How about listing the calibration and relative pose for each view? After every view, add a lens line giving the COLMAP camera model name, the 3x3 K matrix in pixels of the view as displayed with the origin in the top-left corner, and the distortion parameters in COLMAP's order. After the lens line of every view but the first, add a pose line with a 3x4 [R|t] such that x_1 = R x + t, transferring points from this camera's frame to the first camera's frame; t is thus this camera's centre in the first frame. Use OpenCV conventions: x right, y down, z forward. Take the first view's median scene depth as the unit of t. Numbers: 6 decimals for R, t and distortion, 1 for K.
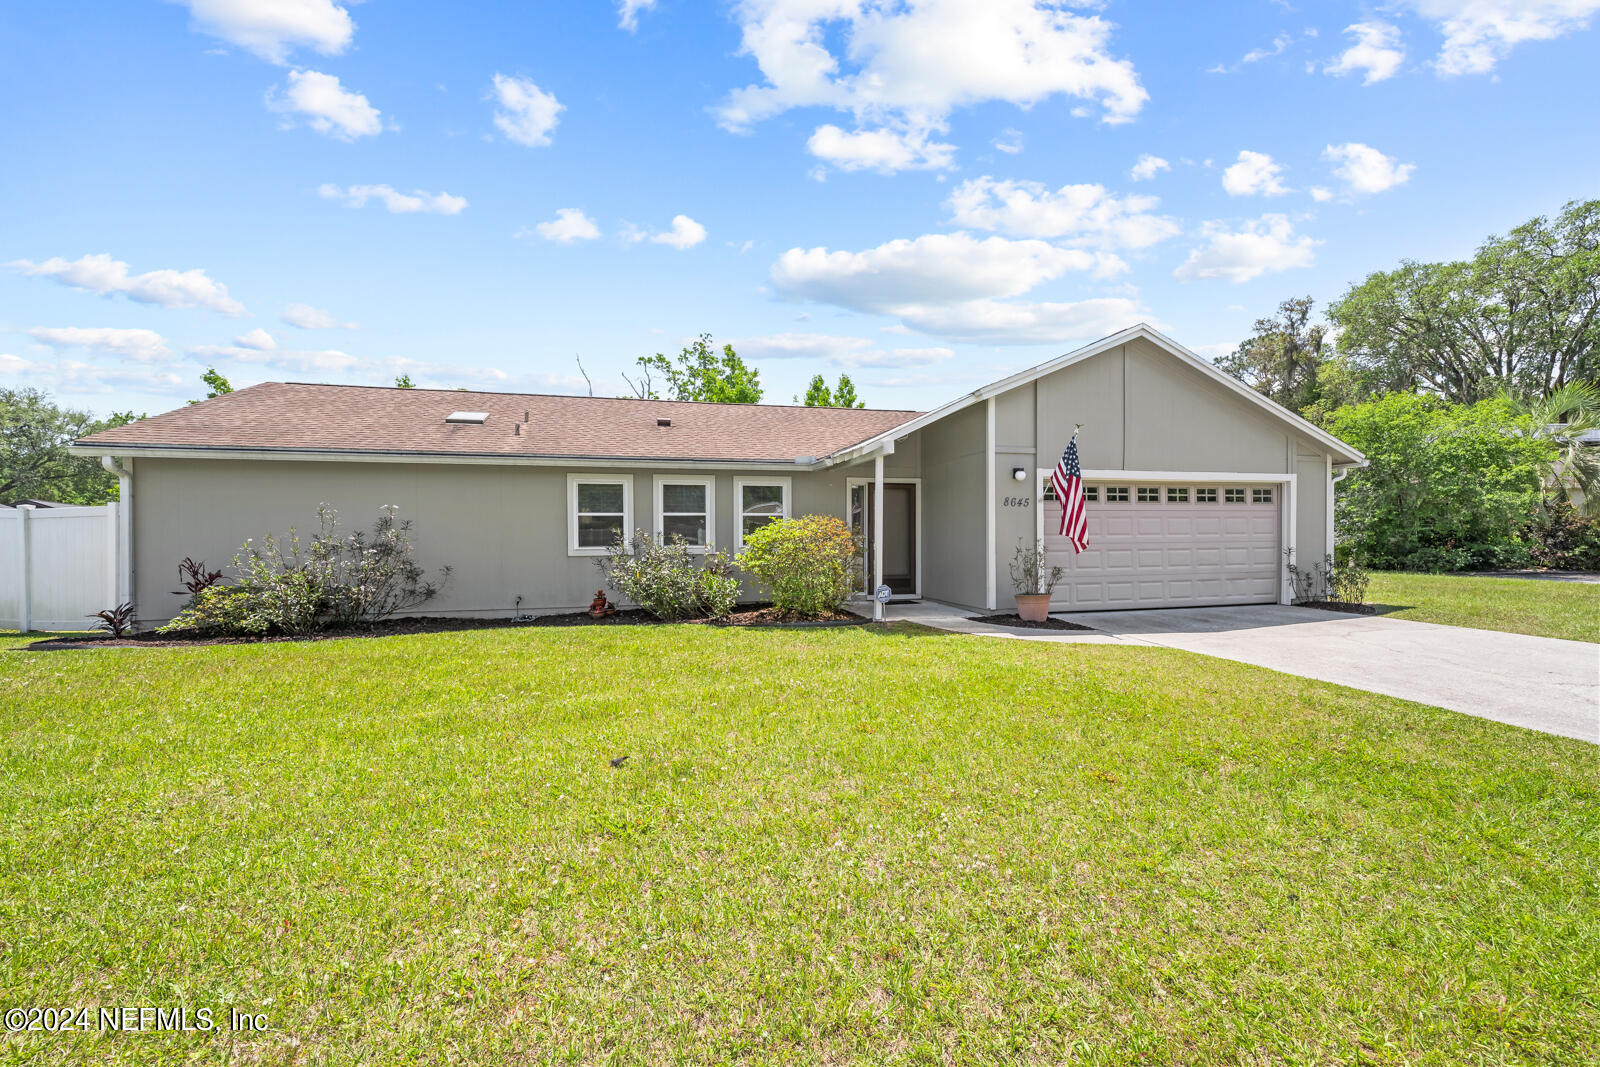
lens RADIAL K [[643.4, 0, 802.4], [0, 643.4, 525.4], [0, 0, 1]] dist [0.000086, 0.000065]
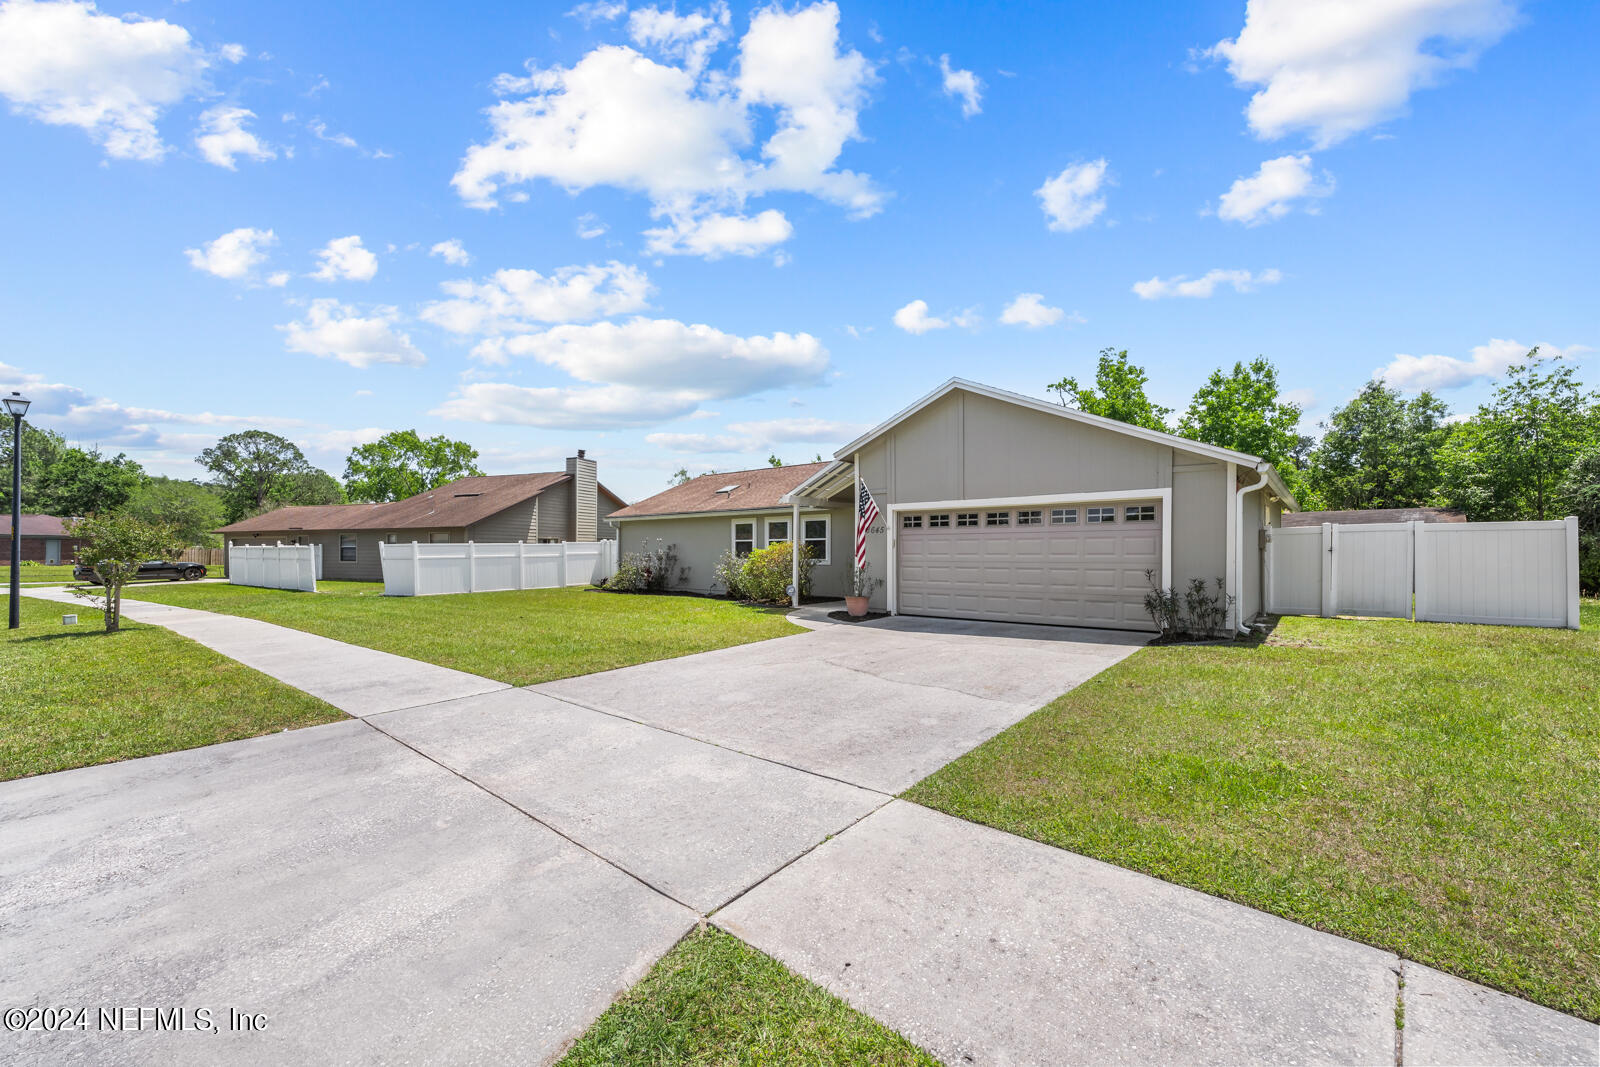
lens RADIAL K [[643.4, 0, 795.5], [0, 643.4, 544.7], [0, 0, 1]] dist [0.000086, 0.000065]
pose [[0.552334, -0.002589, -0.833619, 1.329532], [-0.003720, 0.999978, -0.005570, 0.003250], [0.833614, 0.006178, 0.552312, 0.129309]]
